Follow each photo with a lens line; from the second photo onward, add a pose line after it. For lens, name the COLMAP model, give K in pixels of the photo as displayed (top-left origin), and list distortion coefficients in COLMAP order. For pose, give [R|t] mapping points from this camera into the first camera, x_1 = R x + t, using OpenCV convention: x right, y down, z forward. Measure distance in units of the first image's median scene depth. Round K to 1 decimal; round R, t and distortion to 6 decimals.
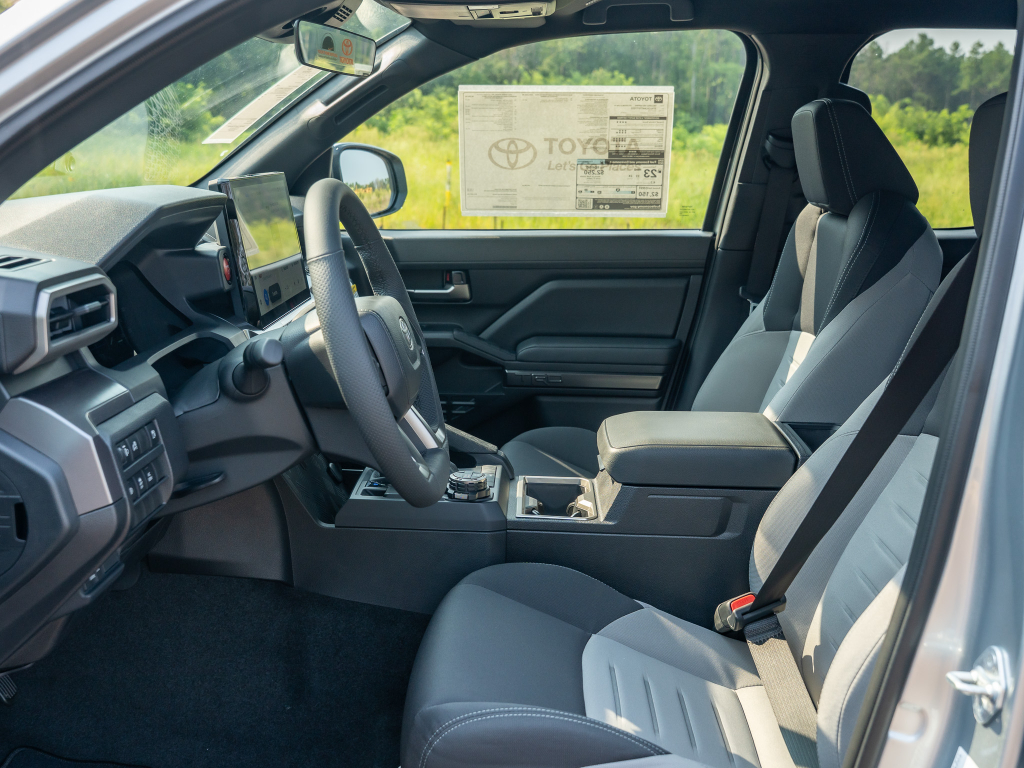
lens RADIAL K [[1191.8, 0, 507.9], [0, 1191.8, 387.7], [0, 0, 1]] dist [-0.006215, 0.000000]
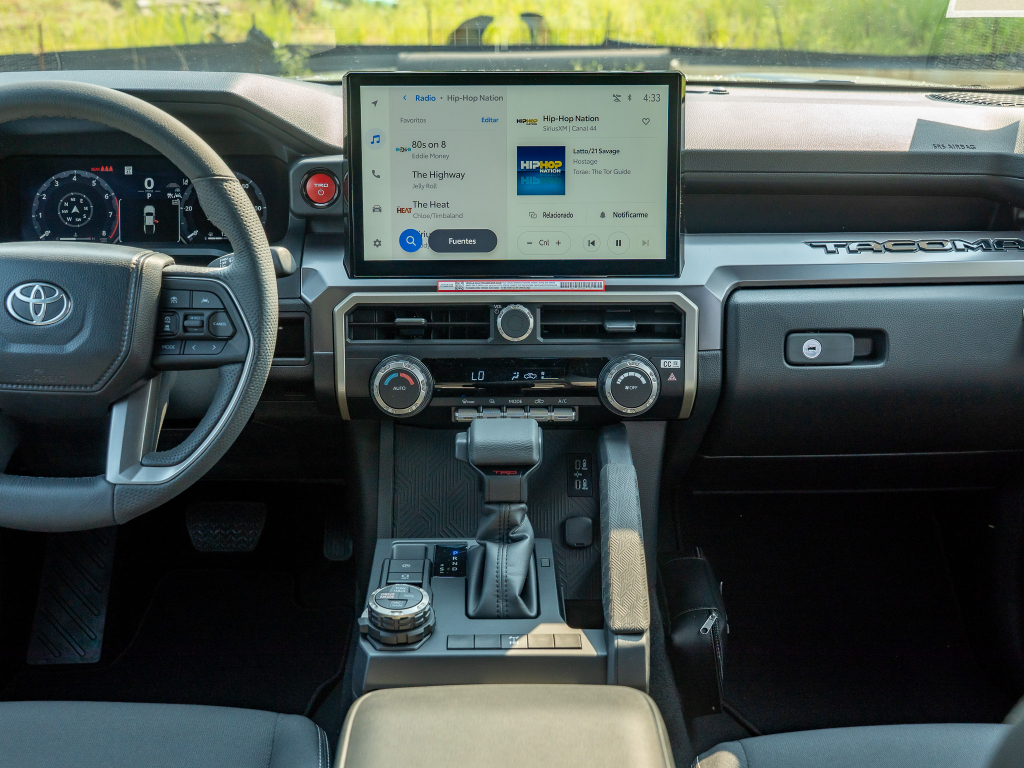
lens RADIAL K [[1191.8, 0, 515.2], [0, 1191.8, 387.6], [0, 0, 1]] dist [-0.006215, 0.000000]
pose [[0.031410, 0.330684, -0.943219, 0.501221], [-0.202048, 0.926303, 0.318025, -0.227269], [0.978872, 0.180586, 0.095909, 0.960593]]
